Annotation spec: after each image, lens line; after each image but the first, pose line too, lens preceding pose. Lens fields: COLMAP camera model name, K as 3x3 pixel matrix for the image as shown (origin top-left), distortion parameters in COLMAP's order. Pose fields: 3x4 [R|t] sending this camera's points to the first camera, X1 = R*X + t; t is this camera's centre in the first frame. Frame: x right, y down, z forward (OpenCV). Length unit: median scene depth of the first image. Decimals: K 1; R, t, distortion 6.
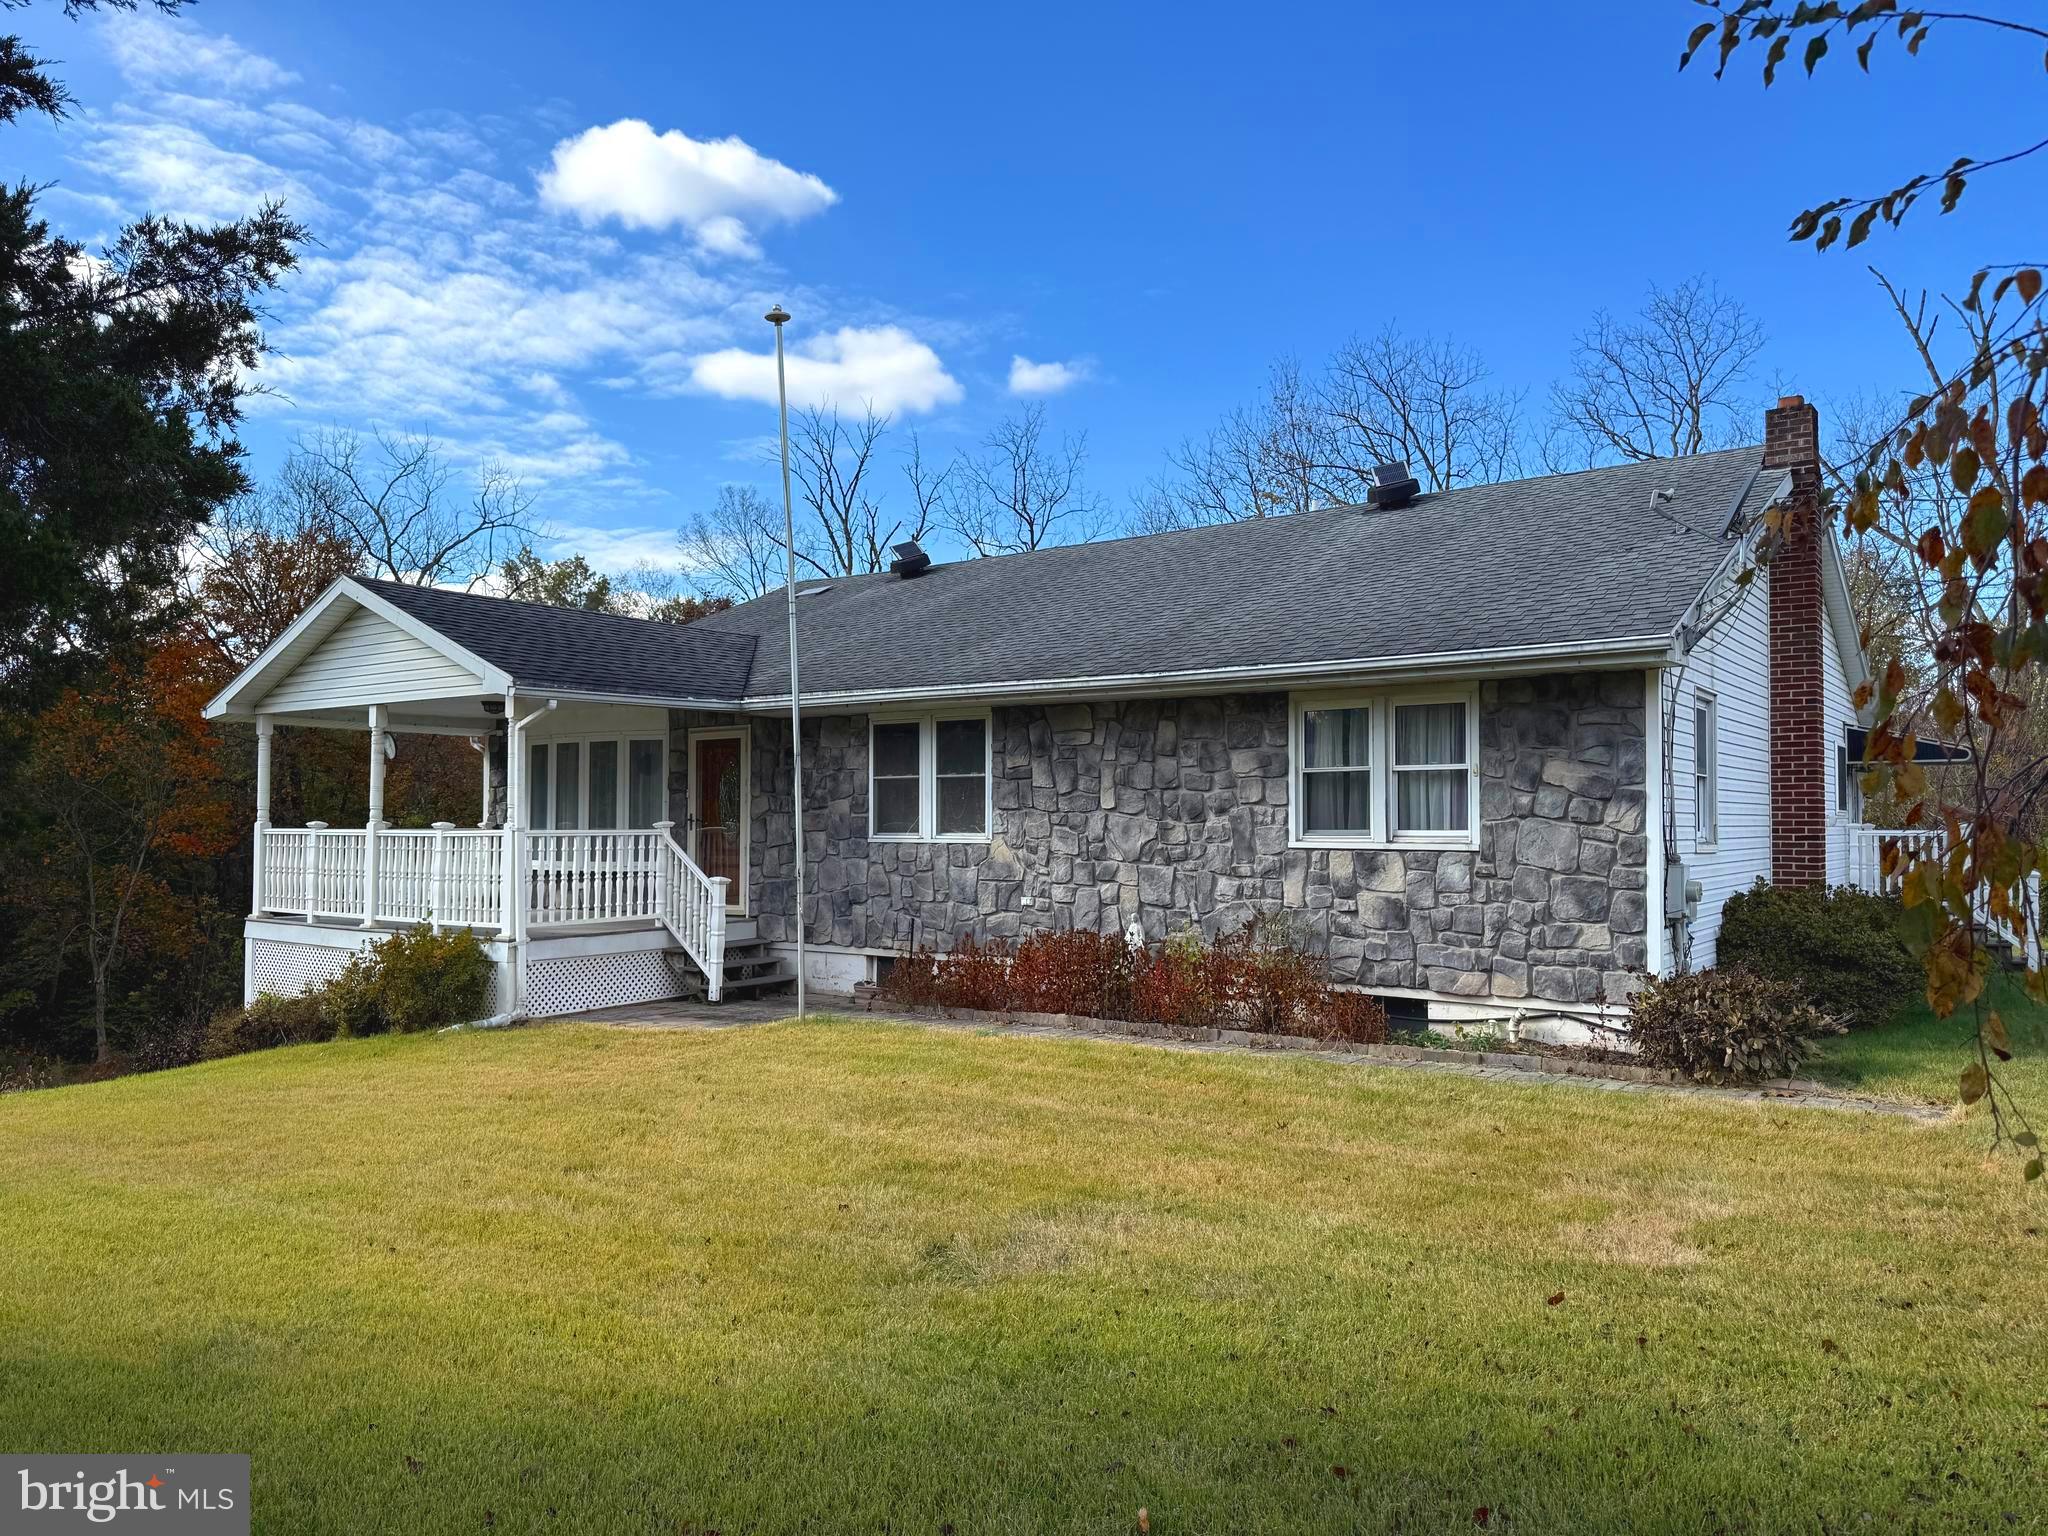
lens RADIAL K [[1429.1, 0, 1024.0], [0, 1429.1, 768.0], [0, 0, 1]] dist [0.215880, -0.305110]
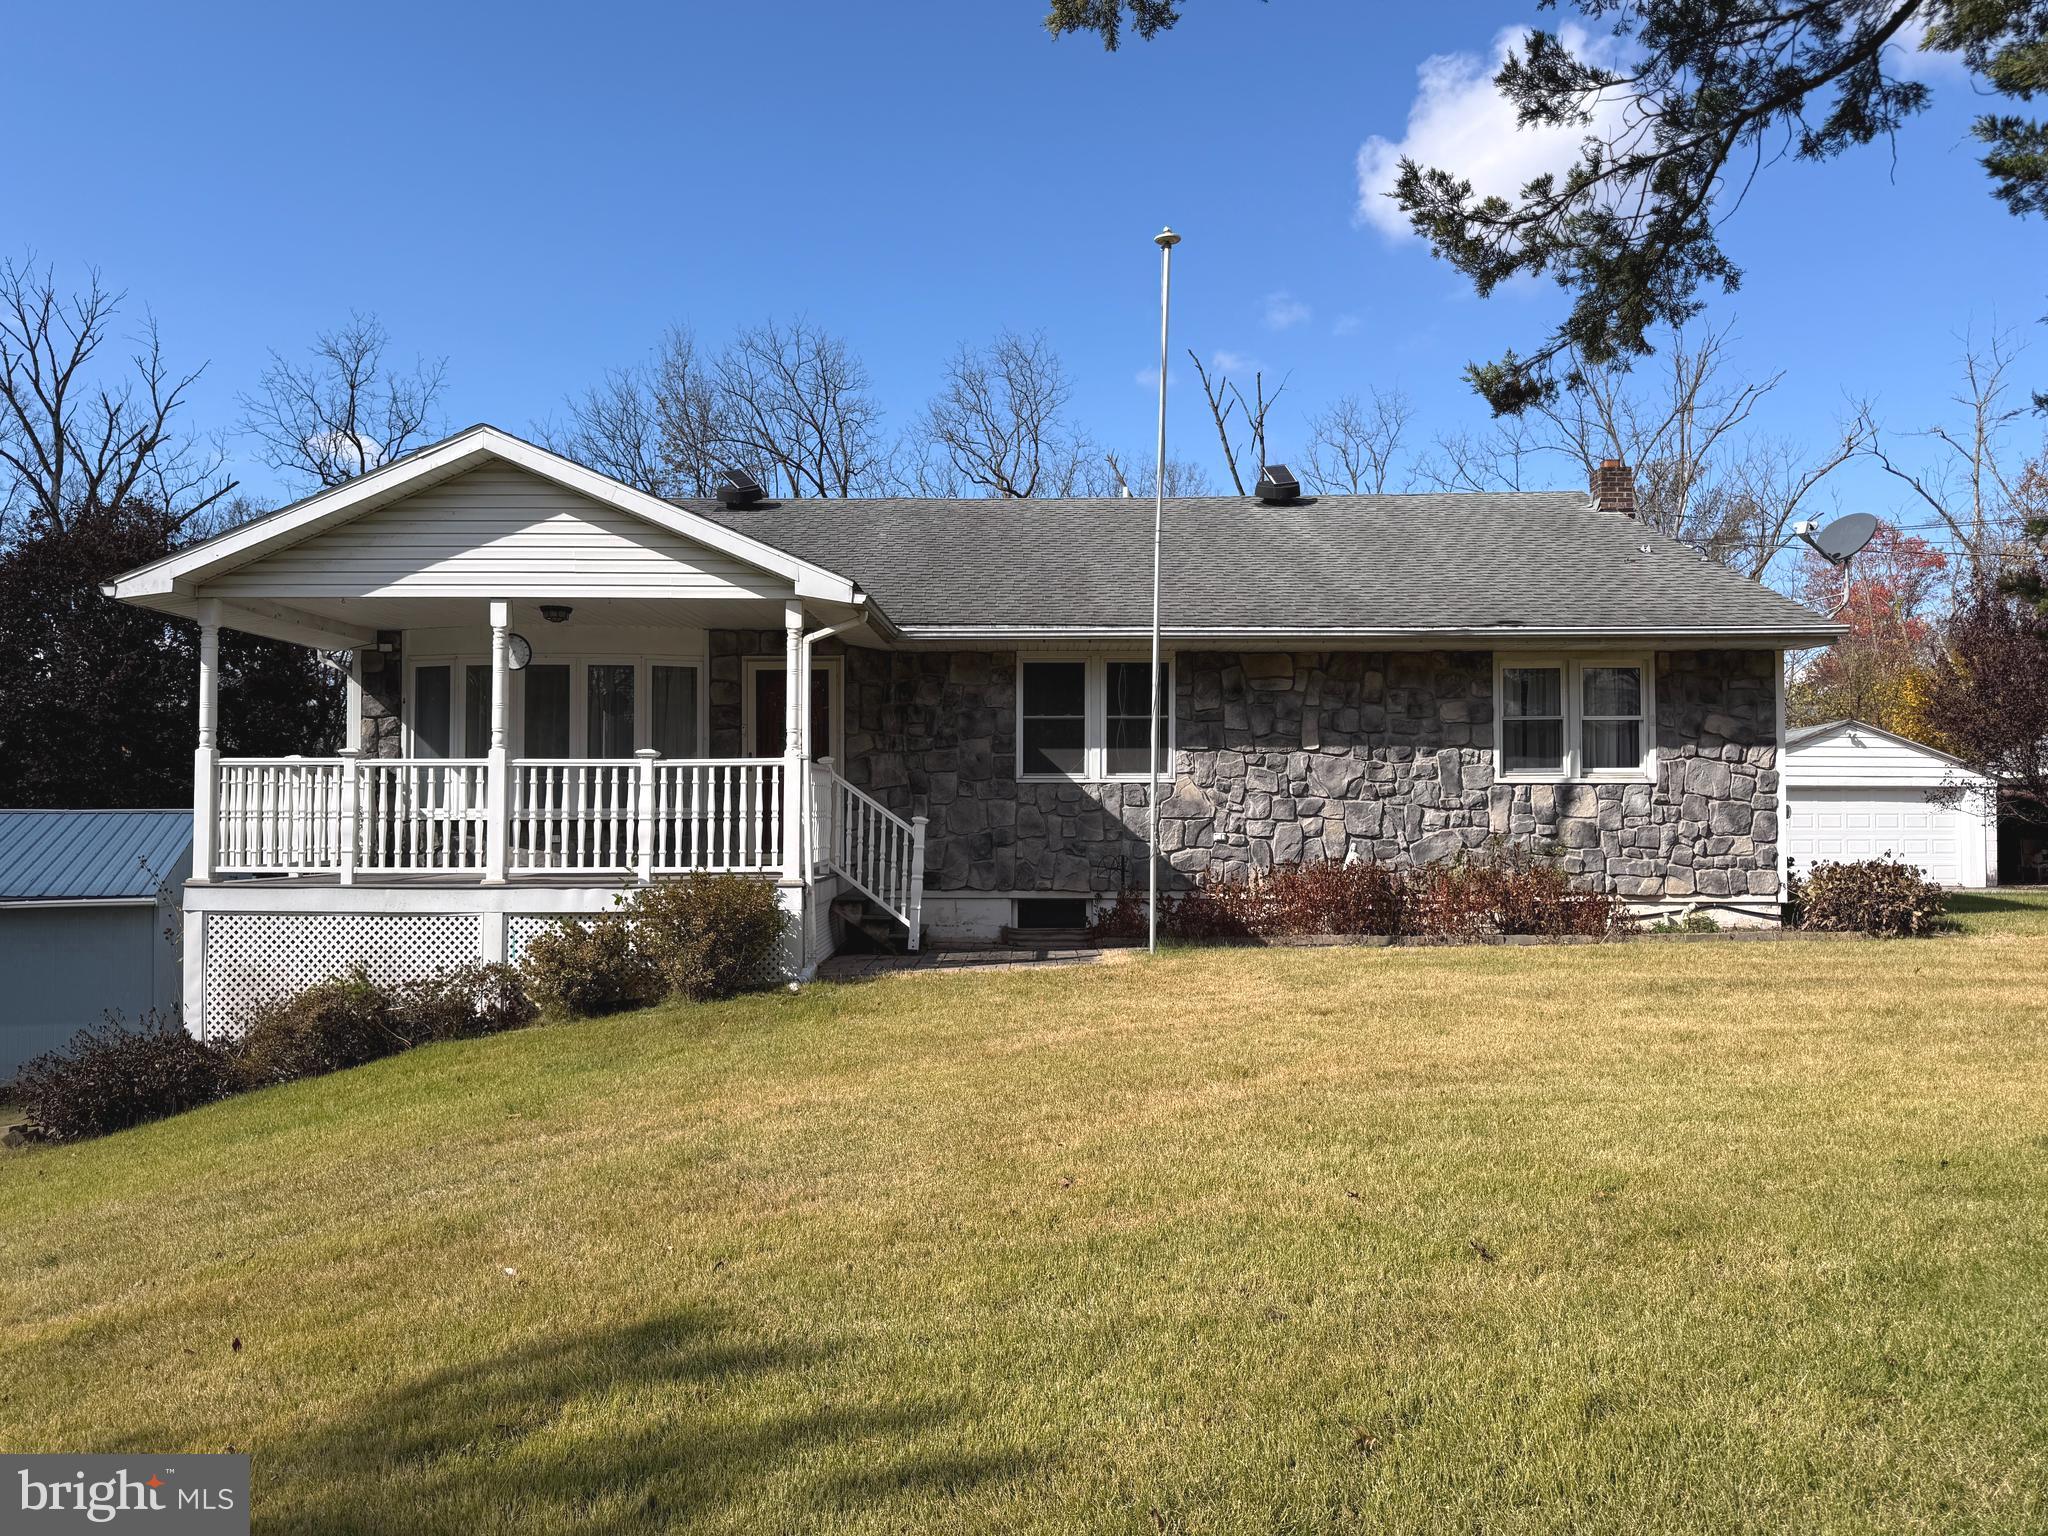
lens RADIAL K [[1429.1, 0, 1024.0], [0, 1429.1, 768.0], [0, 0, 1]] dist [0.215880, -0.305110]
pose [[0.805236, 0.015756, 0.592744, -0.784266], [-0.021855, 0.999756, 0.003115, 0.044439], [-0.592551, -0.015463, 0.805385, 0.246614]]
